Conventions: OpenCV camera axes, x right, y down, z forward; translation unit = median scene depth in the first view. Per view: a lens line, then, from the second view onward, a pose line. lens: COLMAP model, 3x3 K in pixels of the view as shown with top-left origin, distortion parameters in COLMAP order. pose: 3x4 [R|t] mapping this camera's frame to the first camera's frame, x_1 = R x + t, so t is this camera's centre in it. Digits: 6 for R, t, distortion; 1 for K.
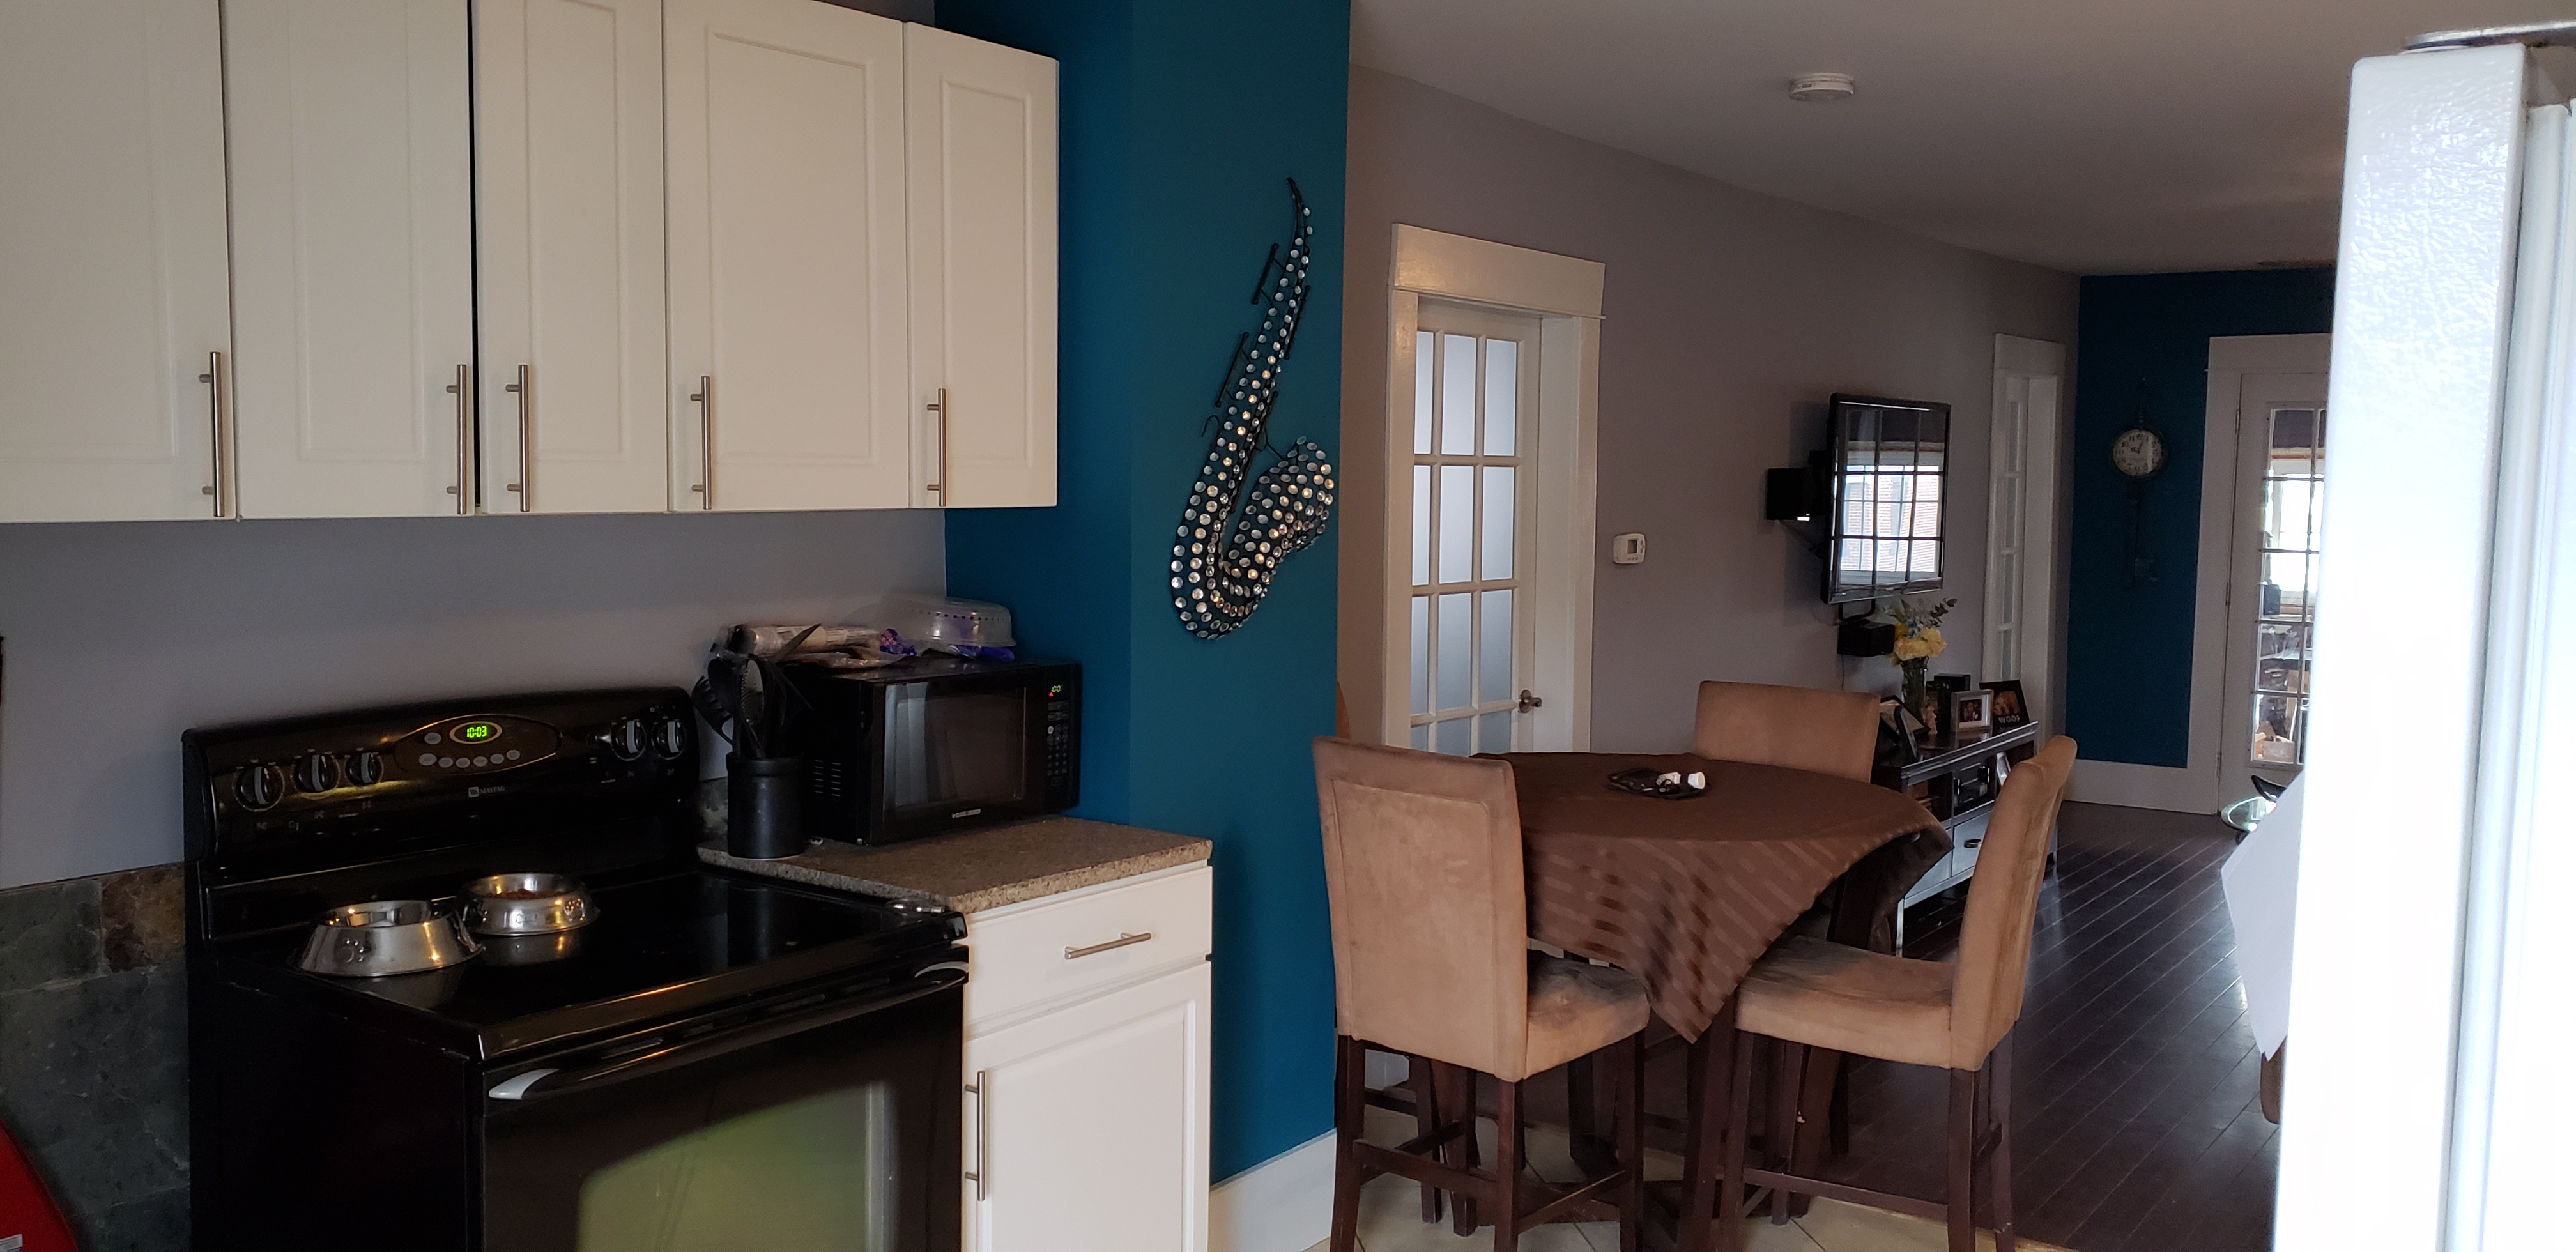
lens RADIAL K [[2031.5, 0, 1219.3], [0, 2031.5, 630.9], [0, 0, 1]] dist [0.044896, -0.134007]
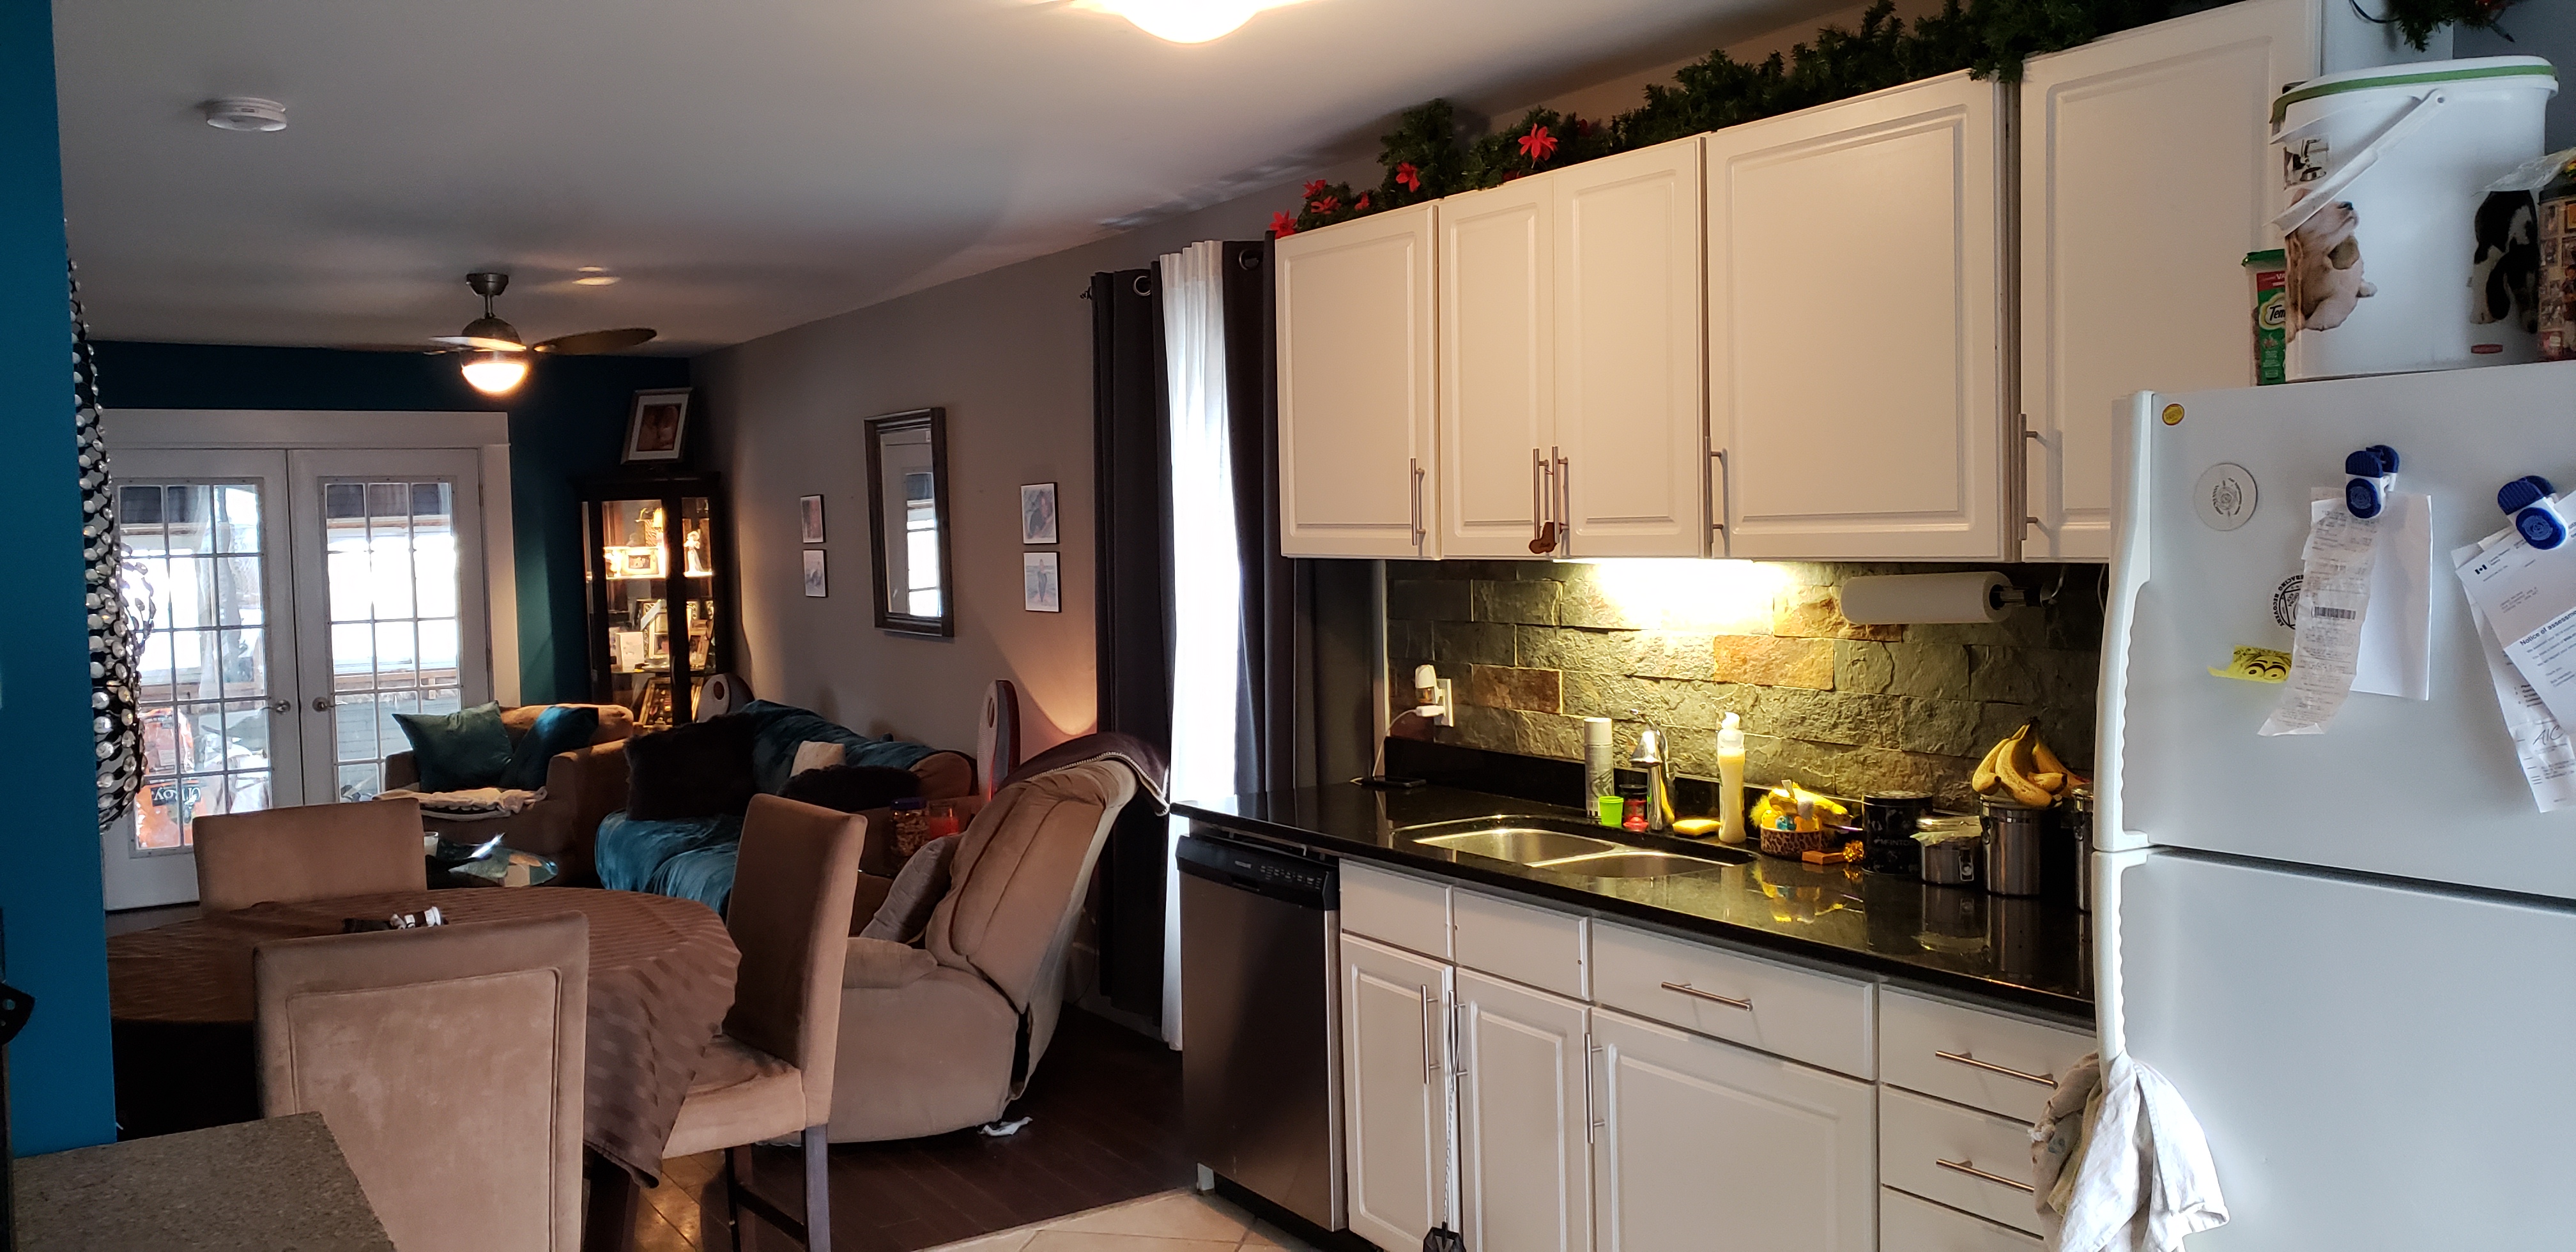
lens RADIAL K [[2031.5, 0, 1219.3], [0, 2031.5, 630.9], [0, 0, 1]] dist [0.044896, -0.134007]
pose [[0.361016, -0.072031, 0.929774, -0.234985], [0.107105, 0.993618, 0.035390, -0.022042], [-0.926389, 0.086807, 0.366426, 0.206443]]
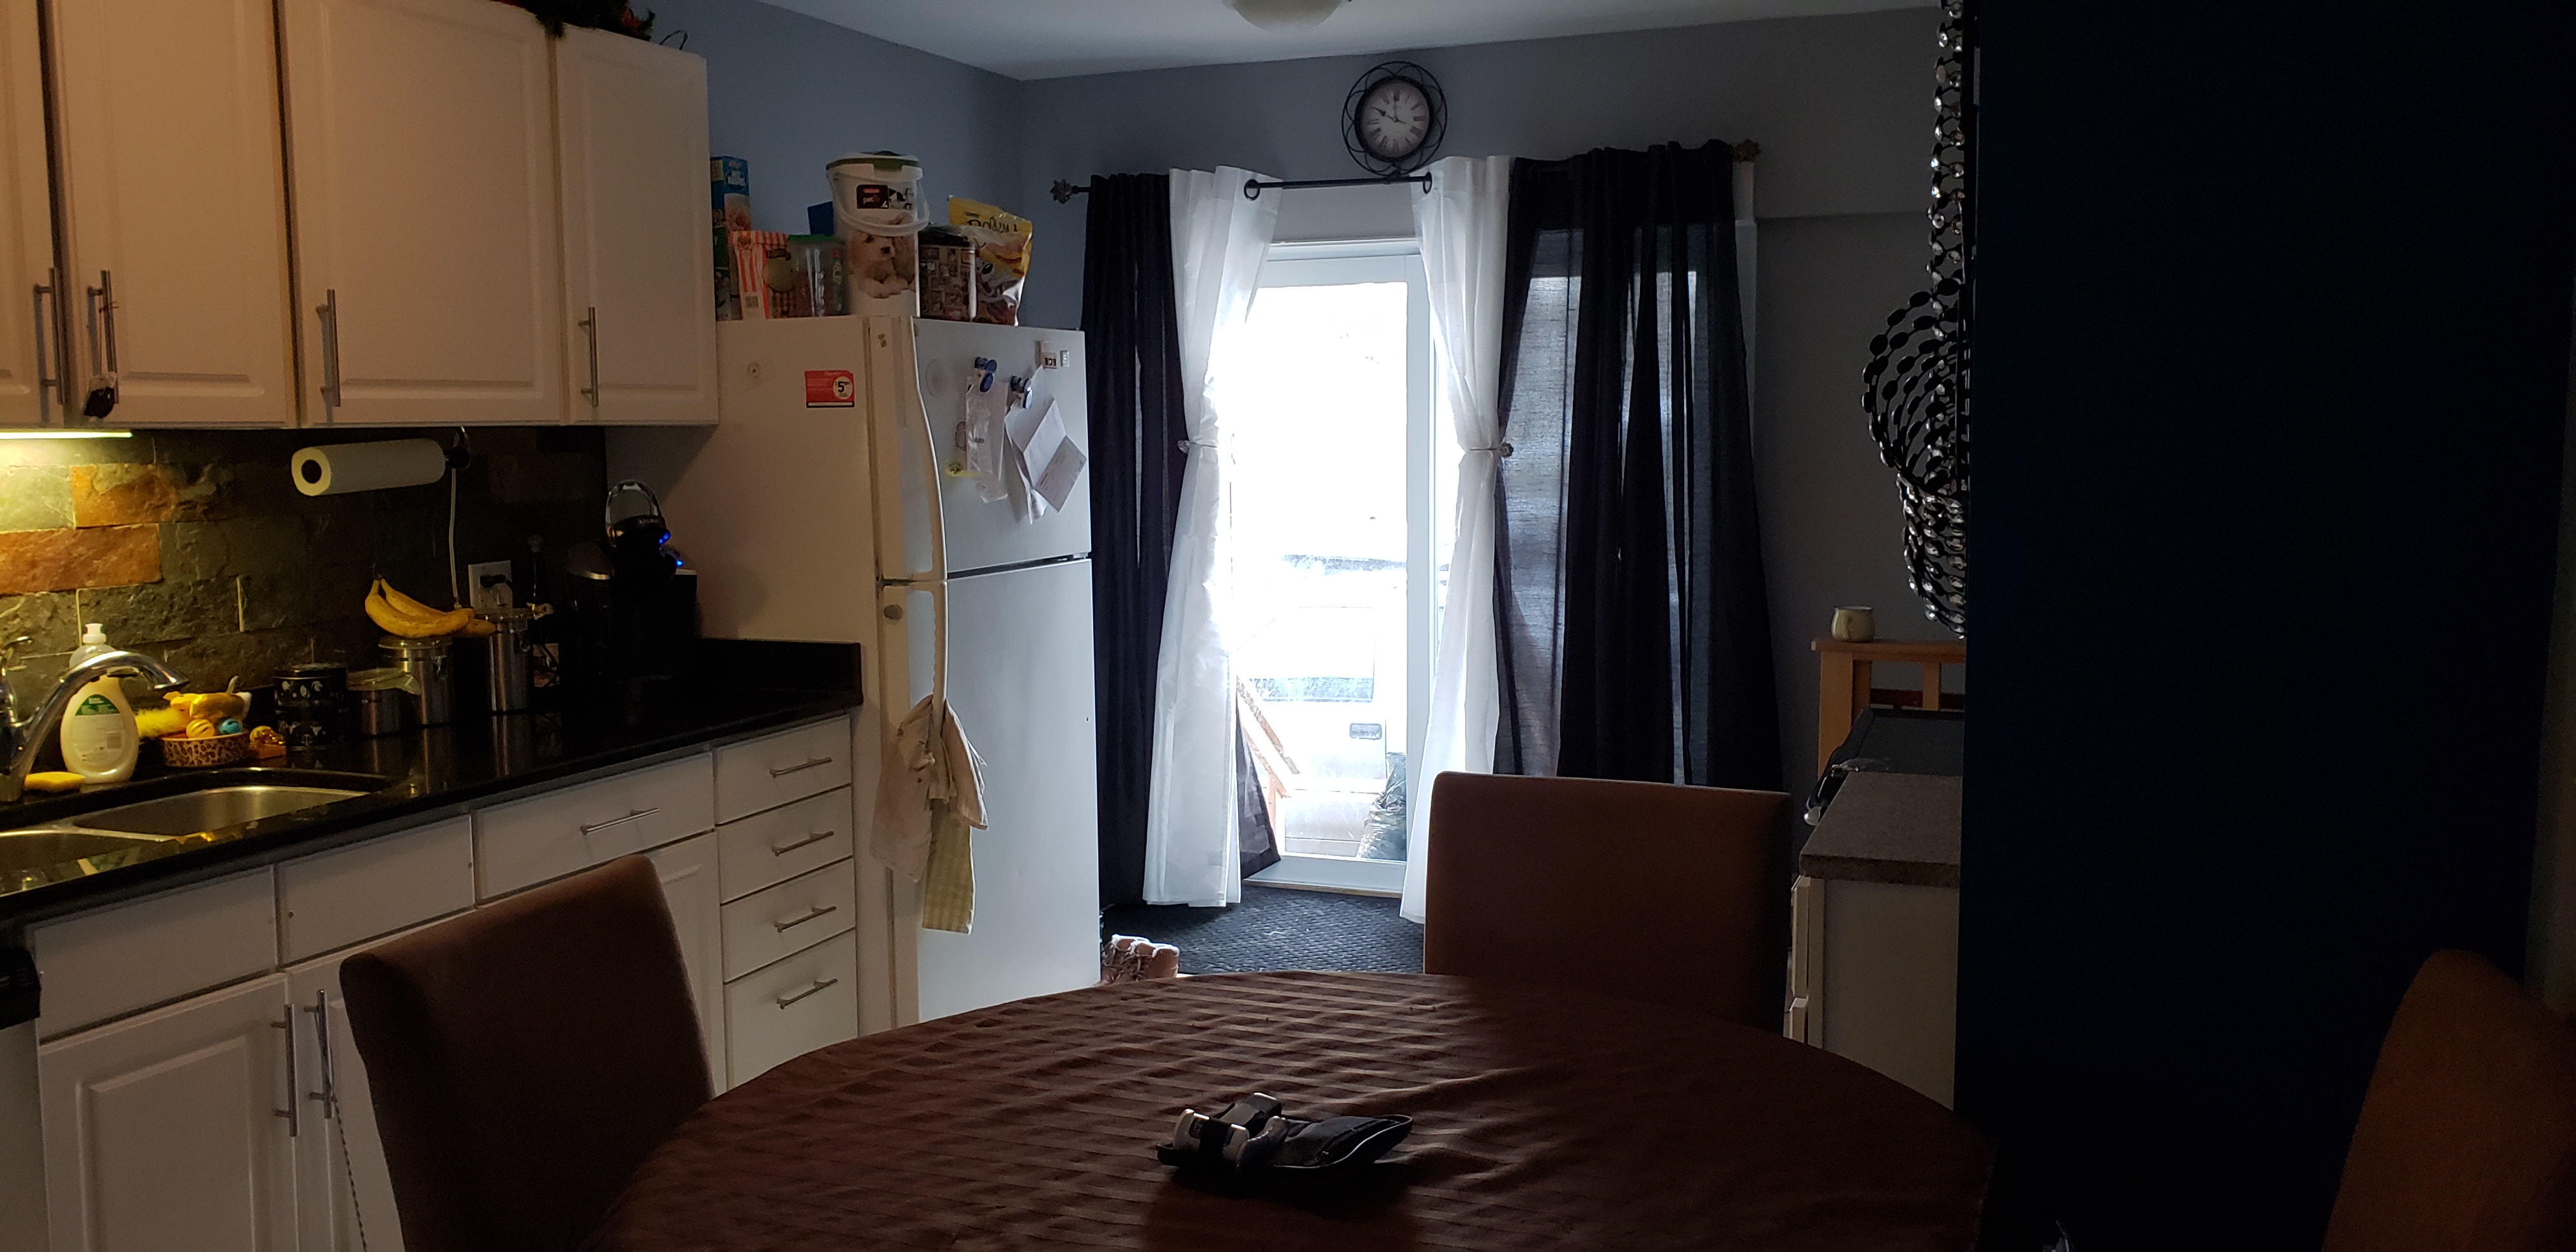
lens RADIAL K [[2005.7, 0, 1248.6], [0, 2005.7, 645.5], [0, 0, 1]] dist [0.120708, -0.229260]
pose [[-0.958411, 0.028031, -0.284011, 0.183751], [-0.025910, 0.982509, 0.184406, -0.047761], [0.284213, 0.184095, -0.940921, 0.737884]]
